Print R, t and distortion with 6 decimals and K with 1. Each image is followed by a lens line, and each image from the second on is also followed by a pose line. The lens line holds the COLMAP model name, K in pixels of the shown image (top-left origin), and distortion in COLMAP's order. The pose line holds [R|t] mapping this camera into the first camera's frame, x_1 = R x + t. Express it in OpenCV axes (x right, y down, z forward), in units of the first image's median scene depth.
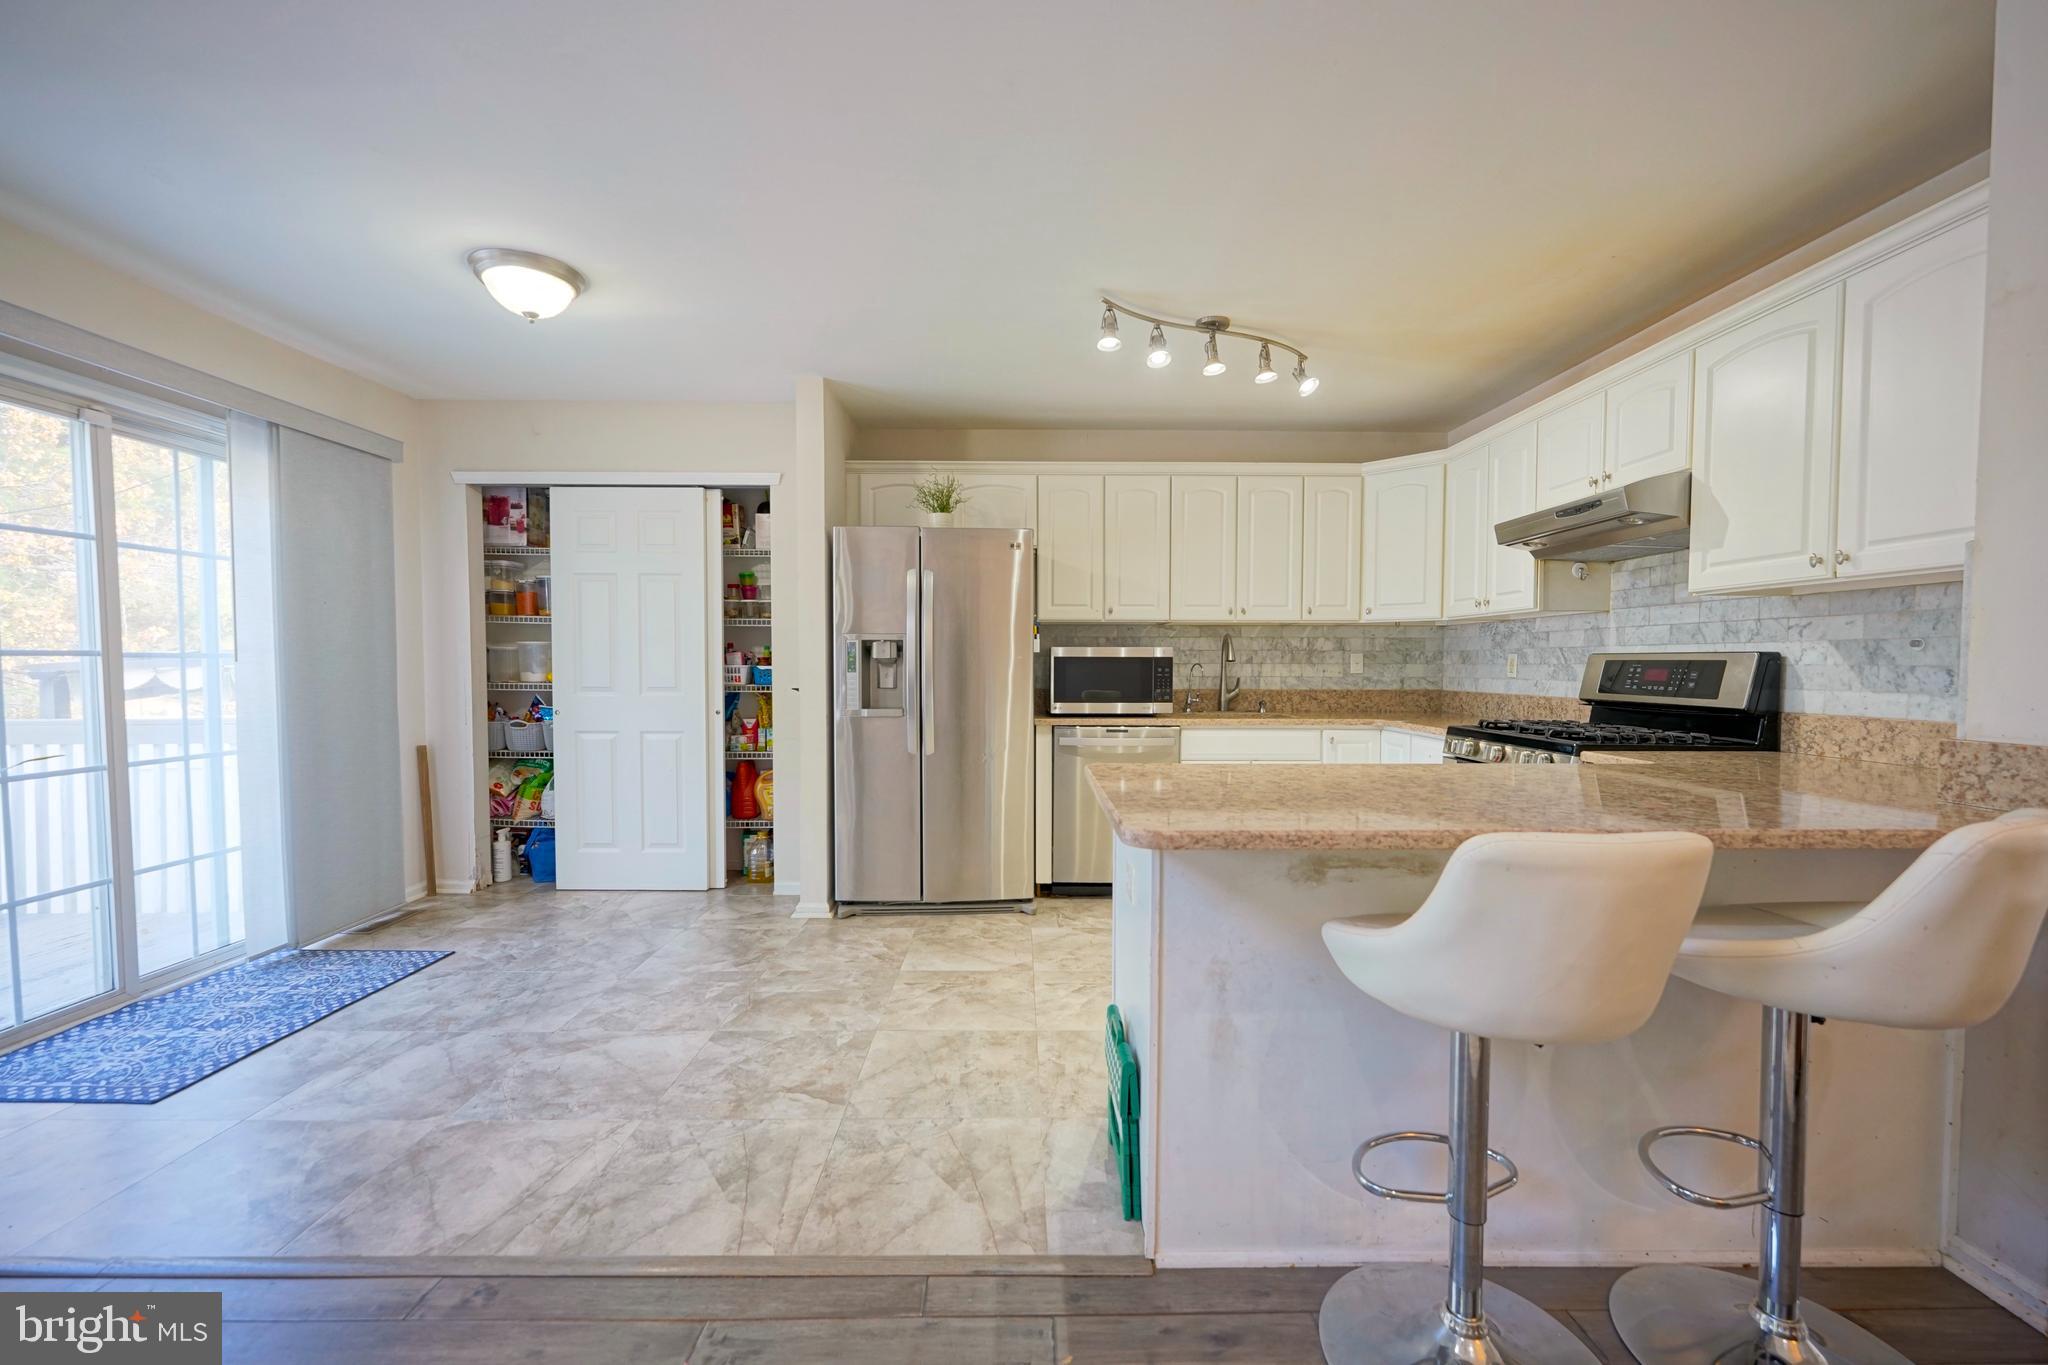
lens RADIAL K [[824.2, 0, 1025.8], [0, 824.2, 692.9], [0, 0, 1]] dist [-0.001366, 0.000374]
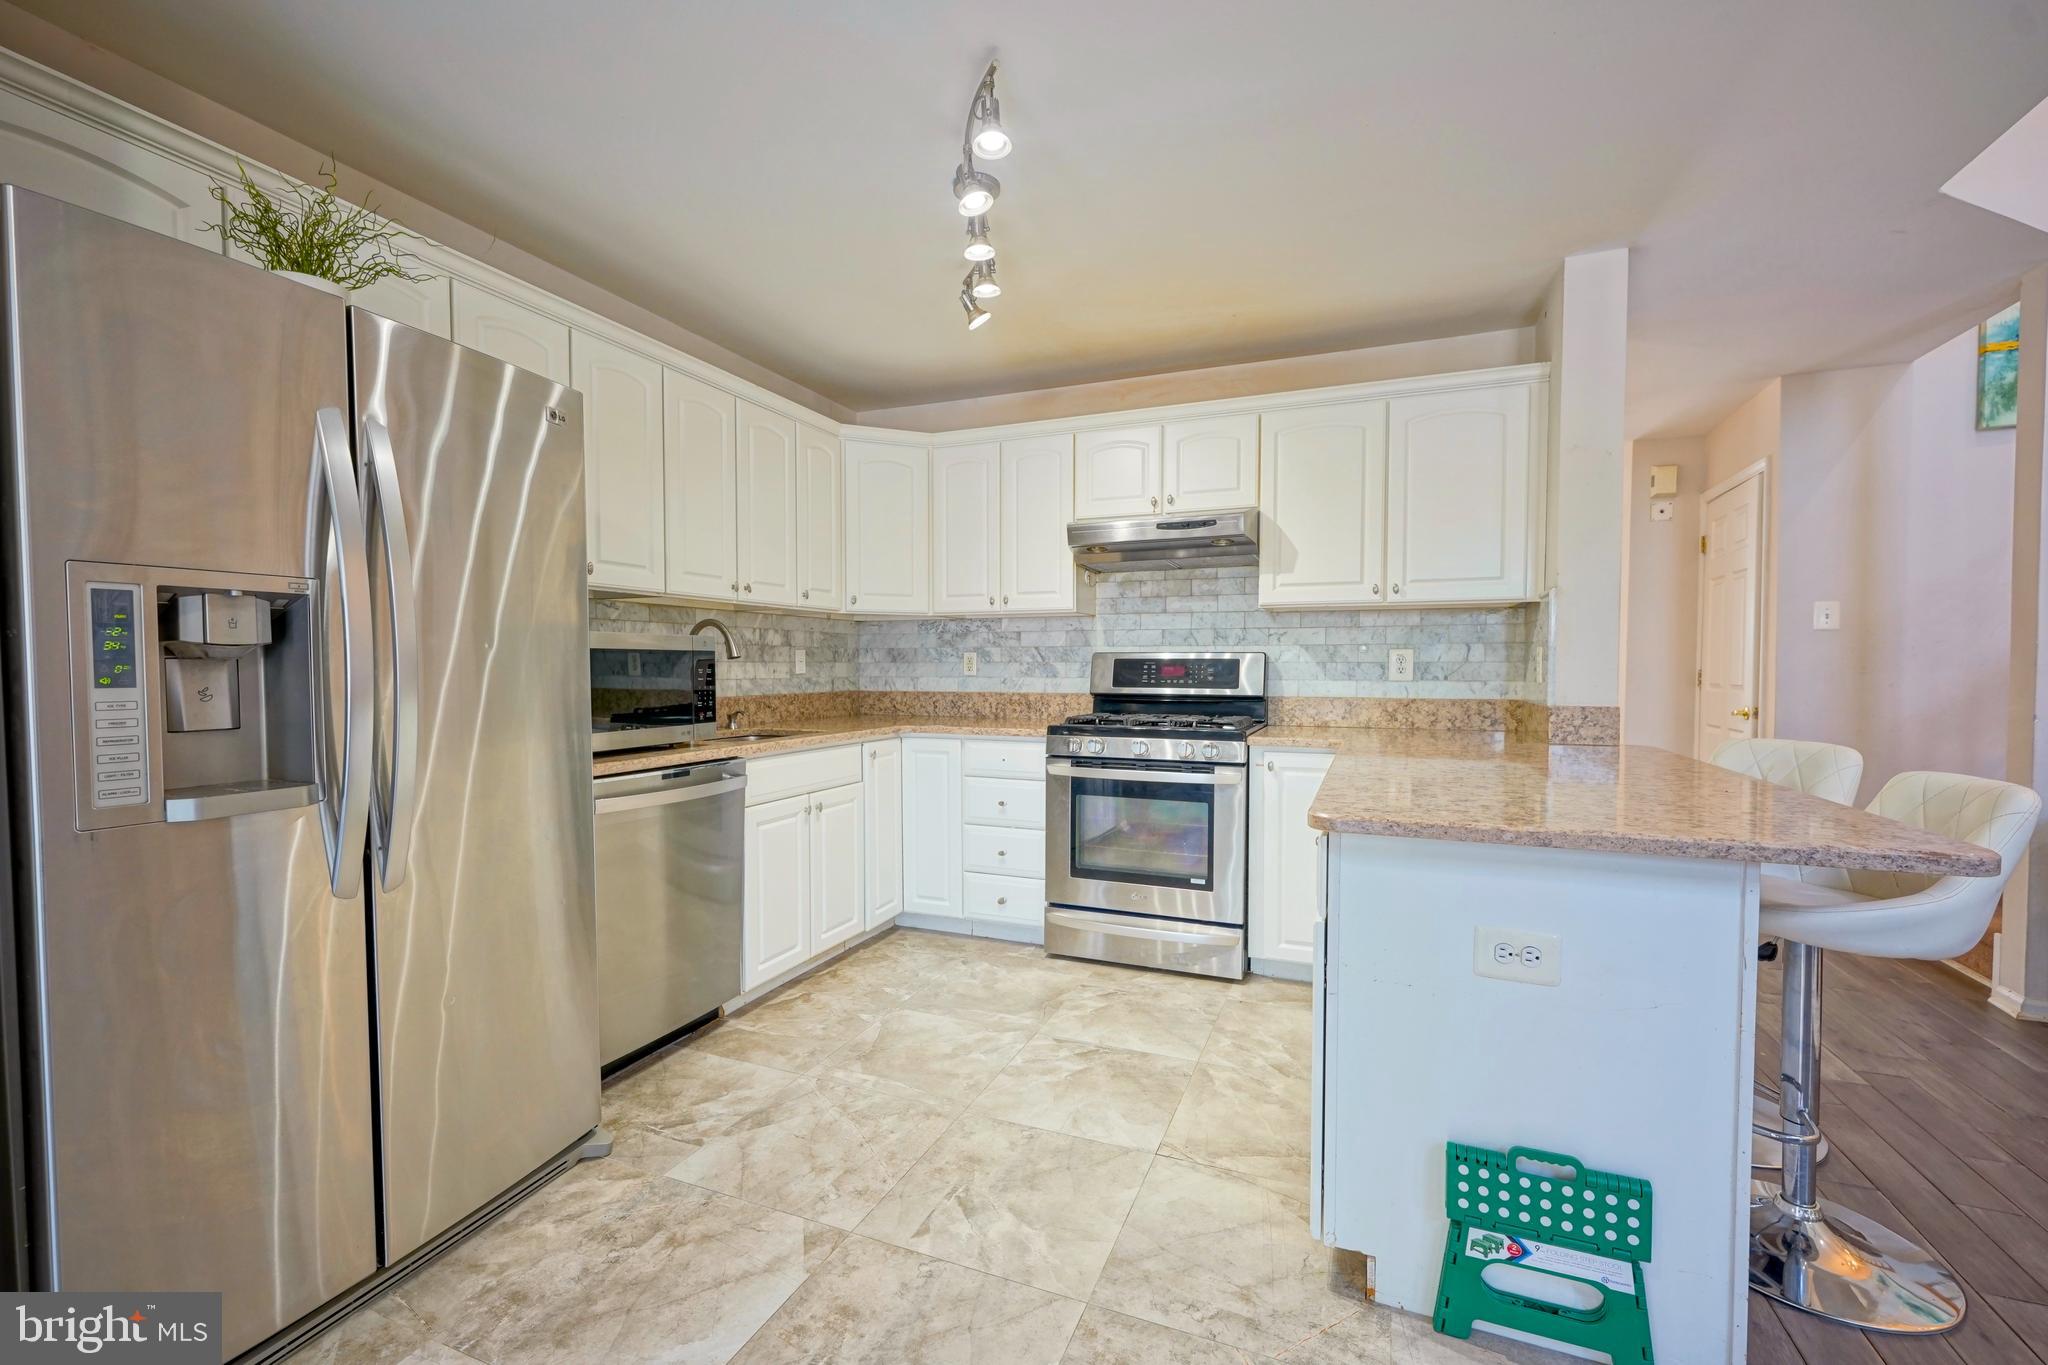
lens RADIAL K [[853.8, 0, 1021.7], [0, 853.8, 691.3], [0, 0, 1]] dist [0.001691, -0.000117]
pose [[0.389553, -0.030759, 0.920490, -0.380385], [0.033874, 0.999244, 0.019055, -0.018302], [-0.920381, 0.023758, 0.390301, 0.568913]]
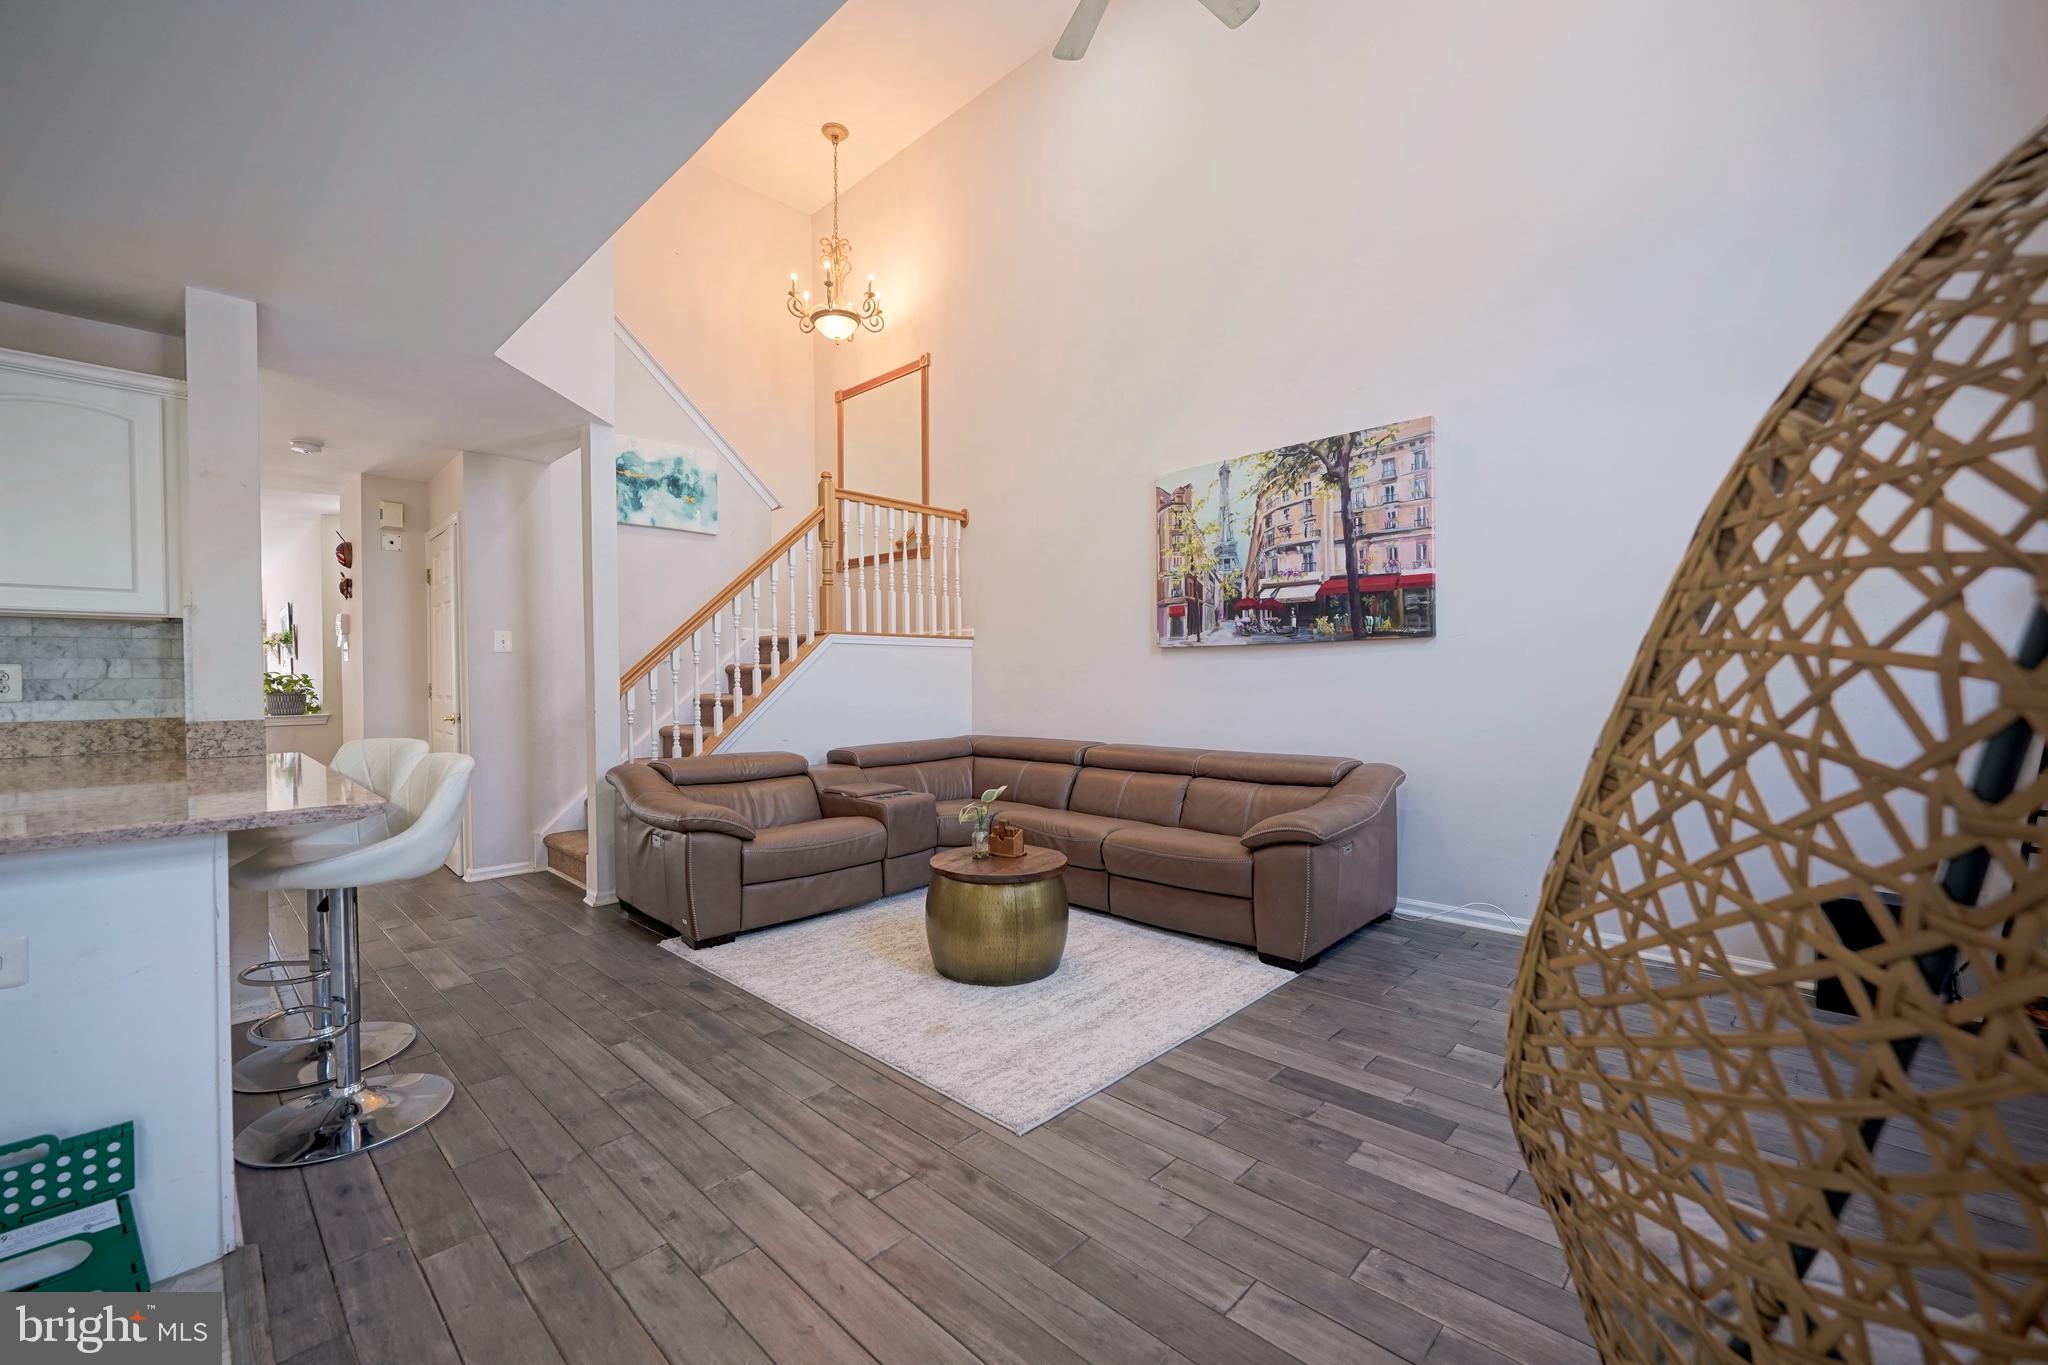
lens RADIAL K [[824.2, 0, 1034.7], [0, 824.2, 693.5], [0, 0, 1]] dist [-0.001366, 0.000374]
pose [[-0.720534, -0.014020, 0.693278, -0.562582], [0.029511, 0.998270, 0.050860, -0.016056], [-0.692792, 0.057105, -0.718873, 0.438300]]
